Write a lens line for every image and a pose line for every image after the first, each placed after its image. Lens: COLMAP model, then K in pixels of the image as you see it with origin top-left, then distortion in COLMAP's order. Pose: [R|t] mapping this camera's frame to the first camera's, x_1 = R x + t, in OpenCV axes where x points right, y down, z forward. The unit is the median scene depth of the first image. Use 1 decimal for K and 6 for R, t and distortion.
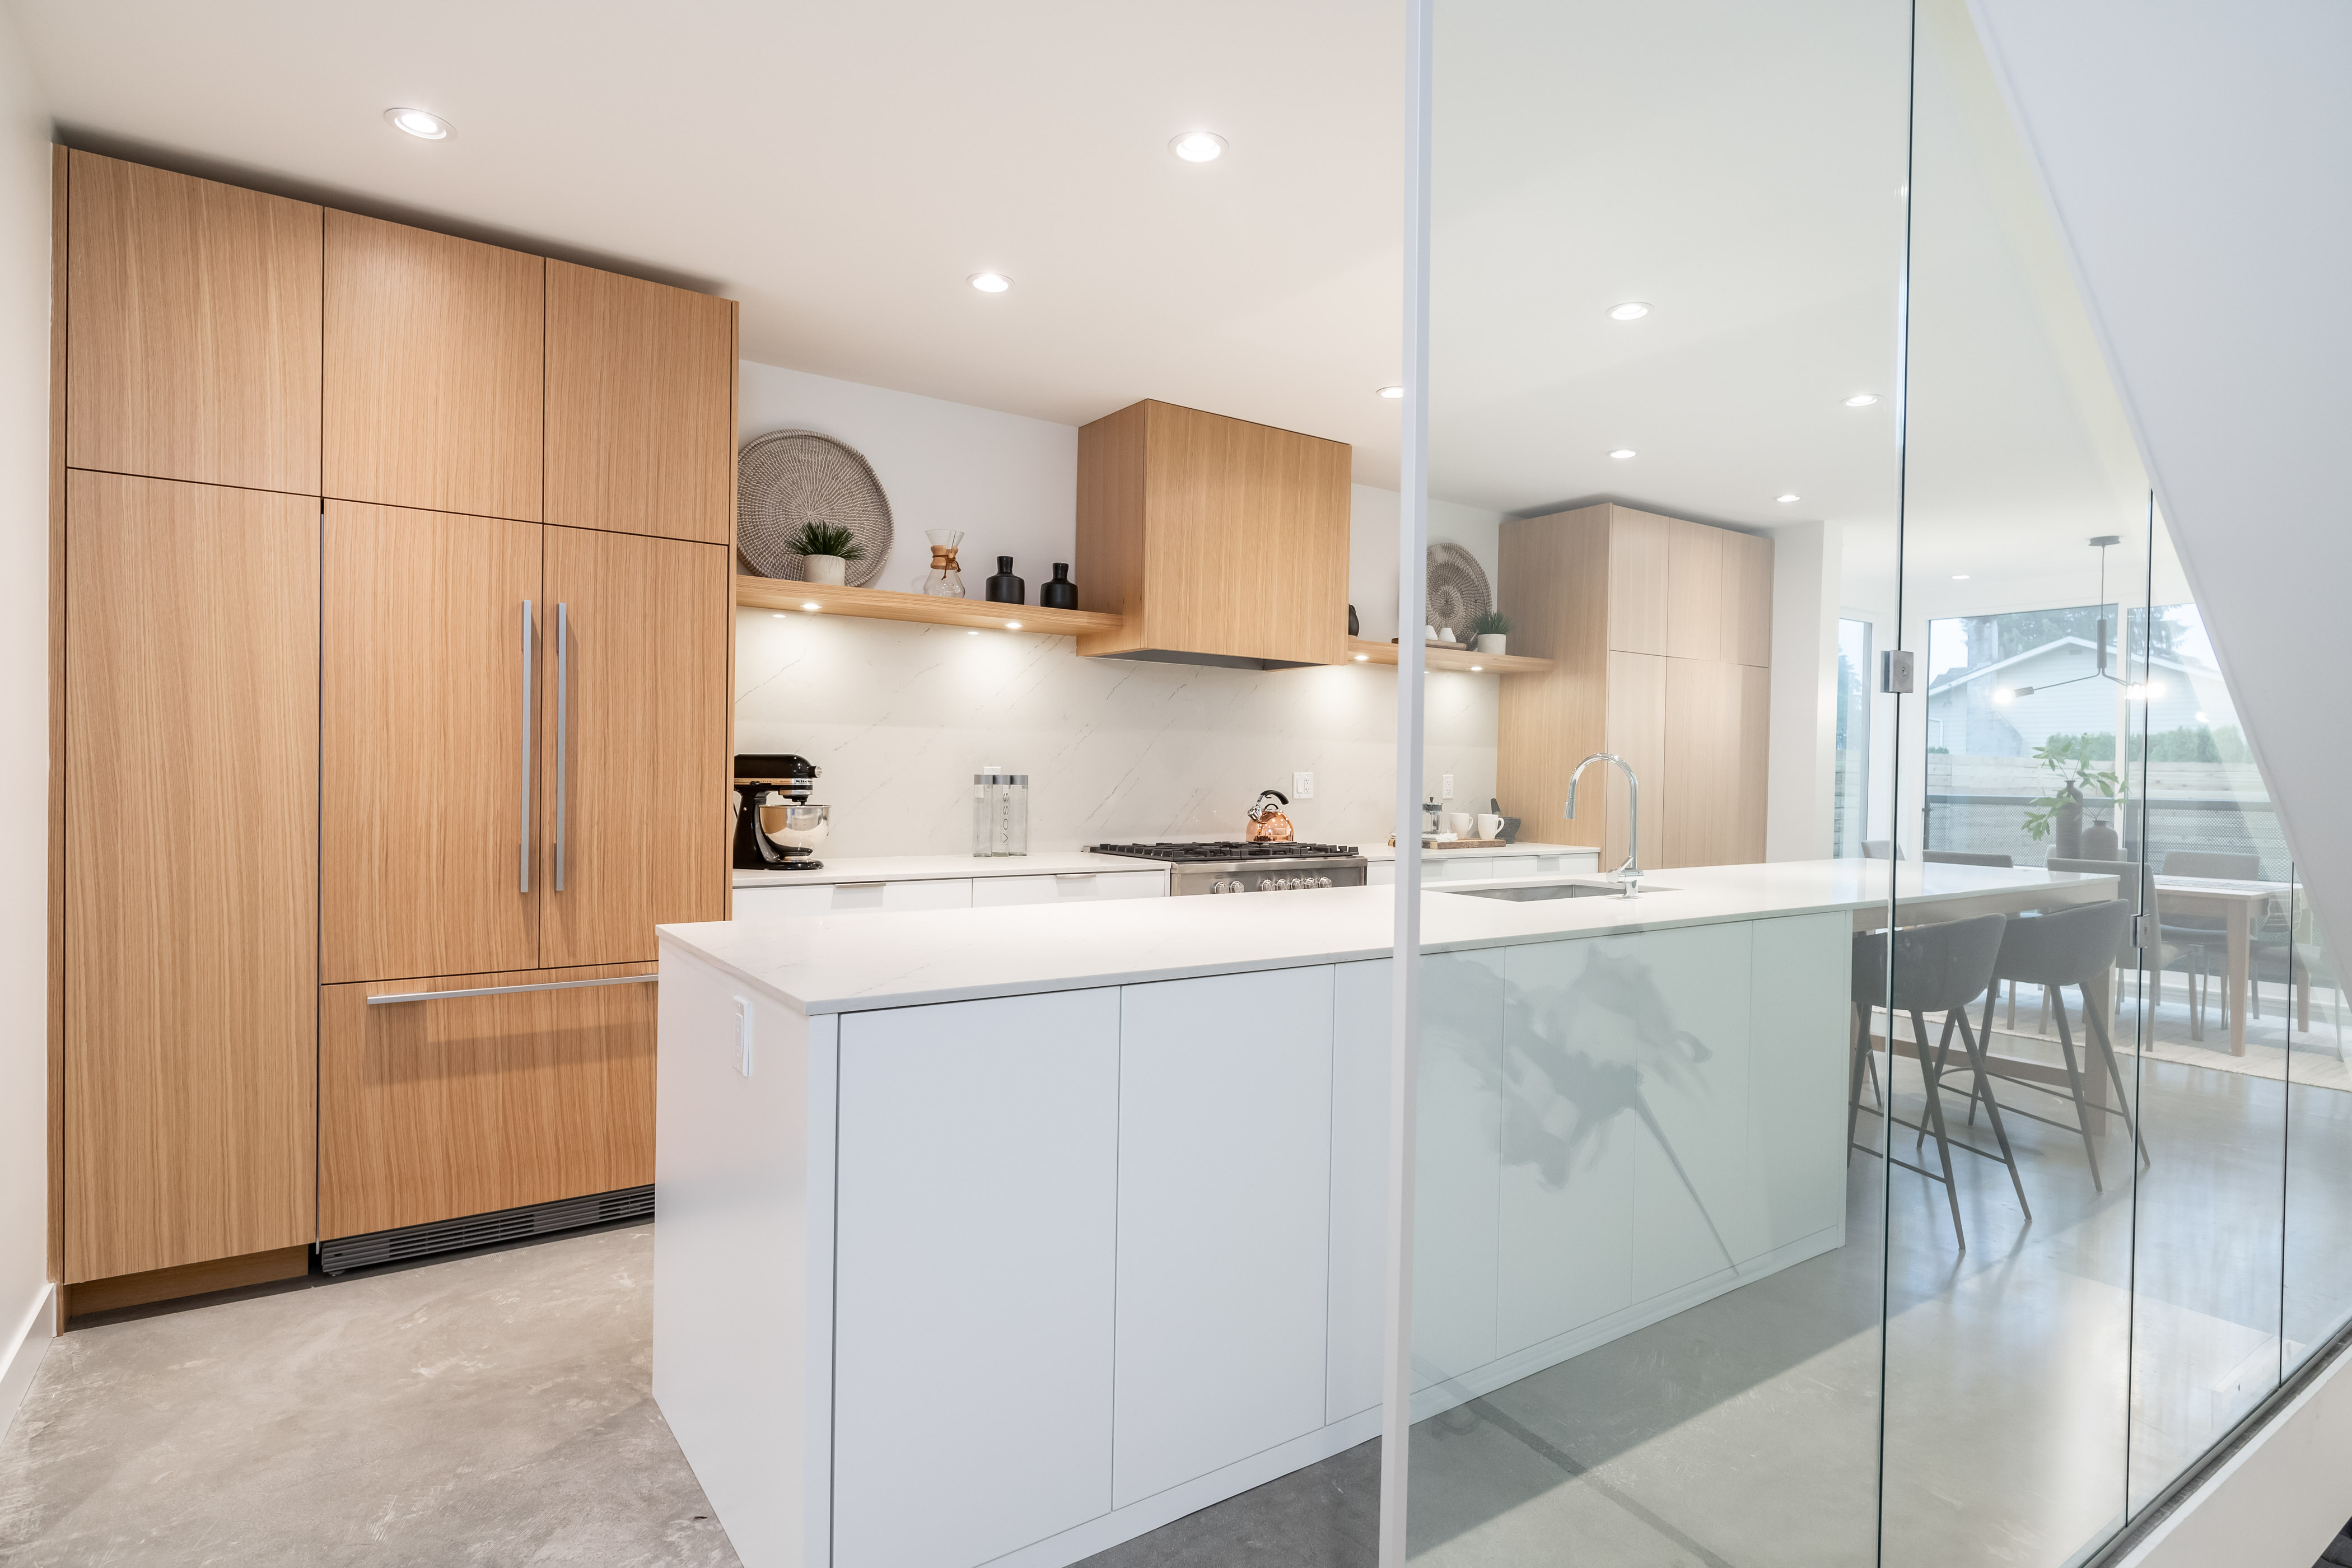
lens RADIAL K [[1207.4, 0, 1171.2], [0, 1207.4, 785.0], [0, 0, 1]] dist [0.003357, -0.003436]
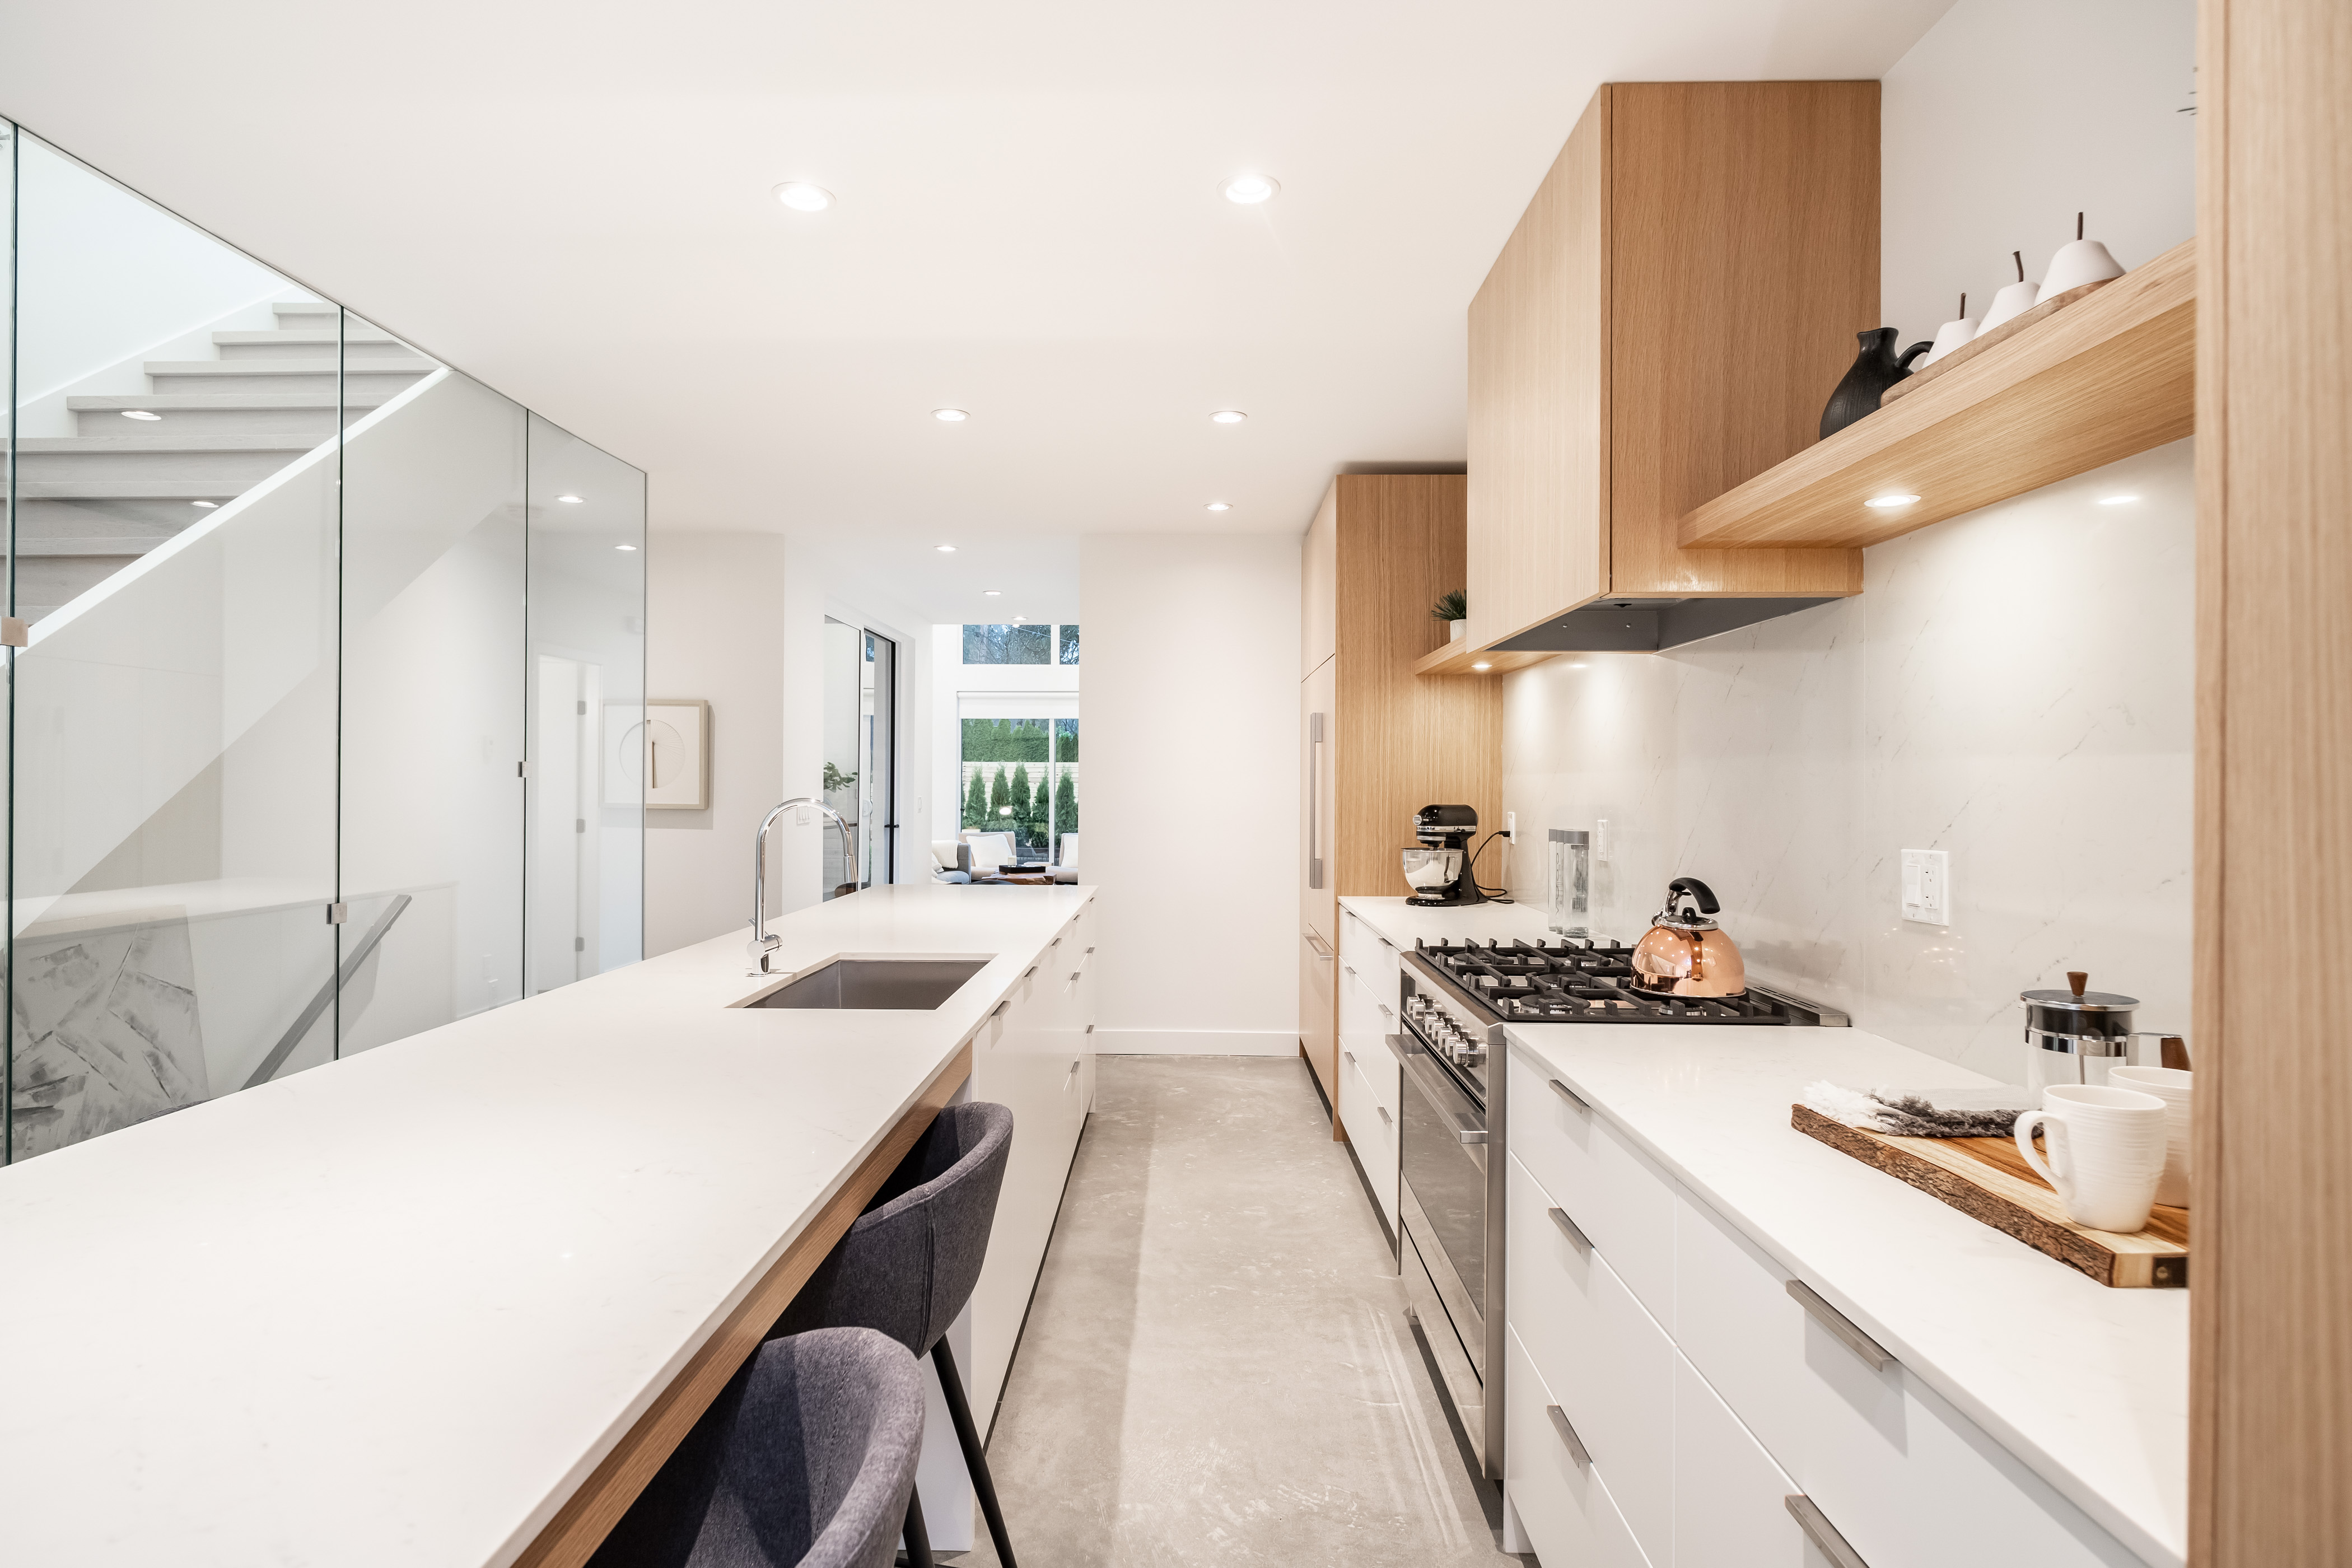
lens RADIAL K [[1207.4, 0, 1169.8], [0, 1207.4, 784.4], [0, 0, 1]] dist [0.003357, -0.003436]
pose [[-0.585598, -0.018108, -0.810399, 0.690835], [-0.023203, 0.999715, -0.005572, -0.029309], [0.810269, 0.015540, -0.585852, 1.333060]]
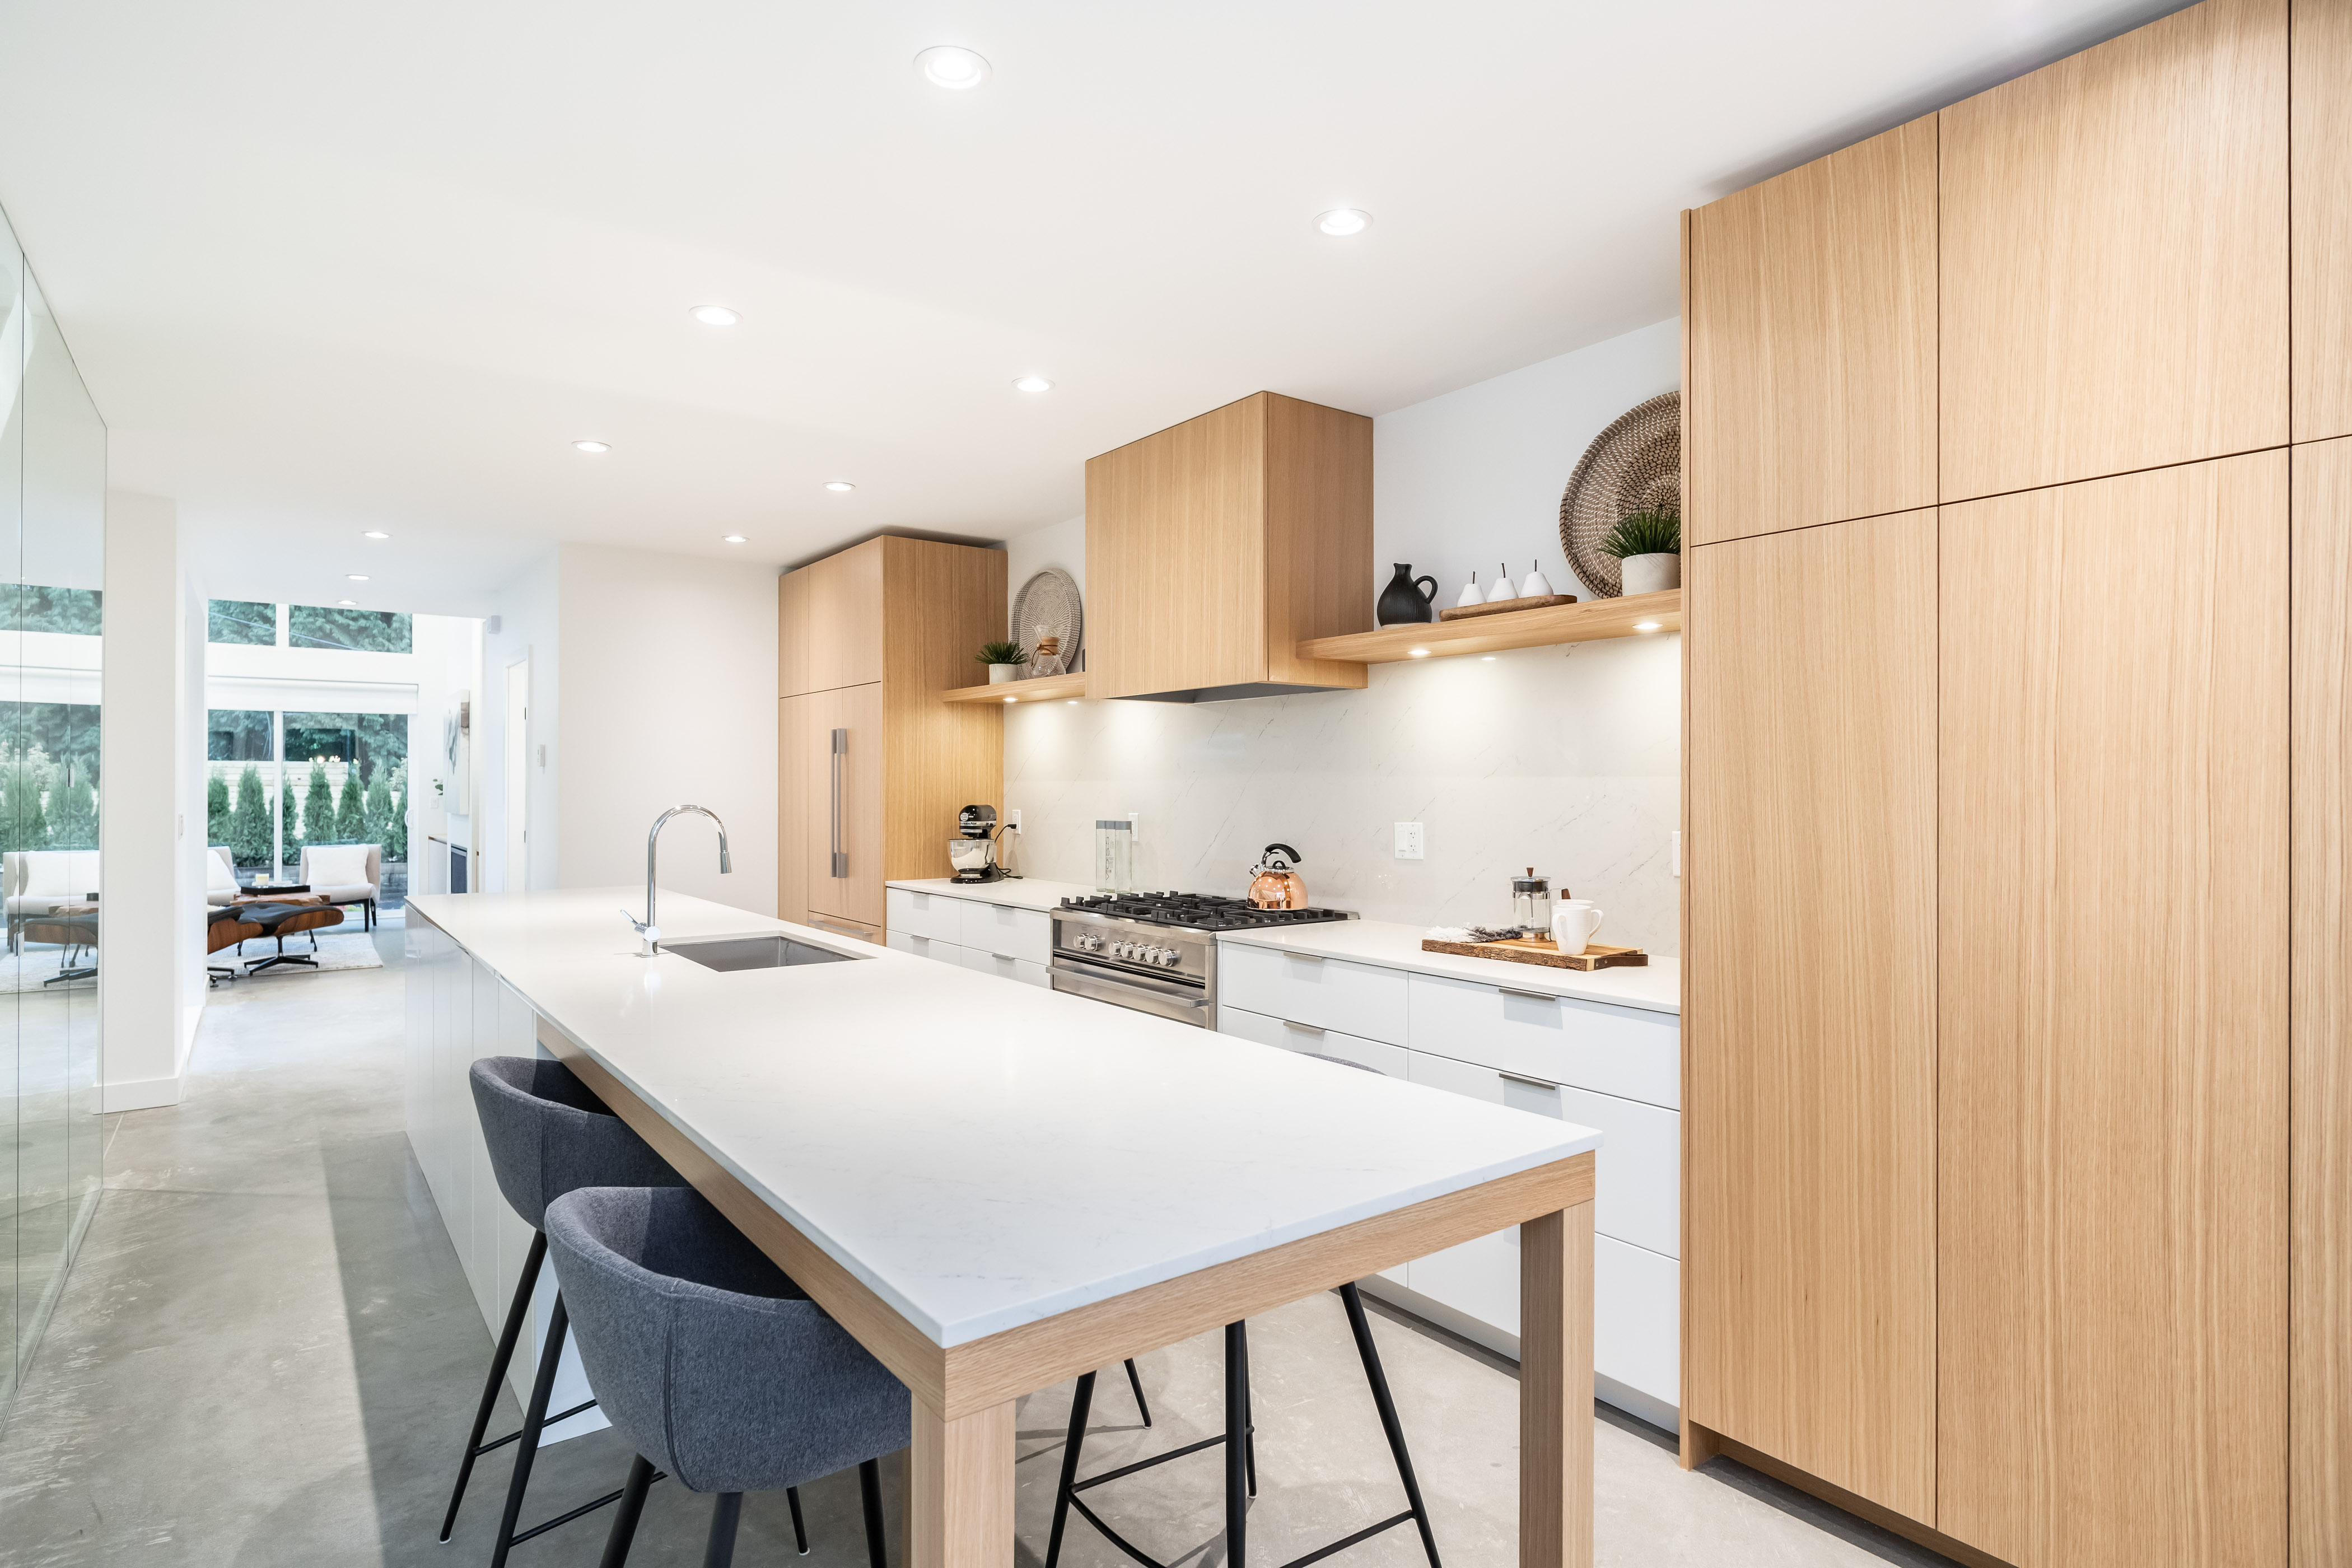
lens RADIAL K [[1207.4, 0, 1171.2], [0, 1207.4, 786.0], [0, 0, 1]] dist [0.003357, -0.003436]
pose [[0.035784, -0.016436, -0.999224, 1.061109], [-0.011175, 0.999796, -0.016846, -0.023767], [0.999297, 0.011769, 0.035593, 1.081199]]
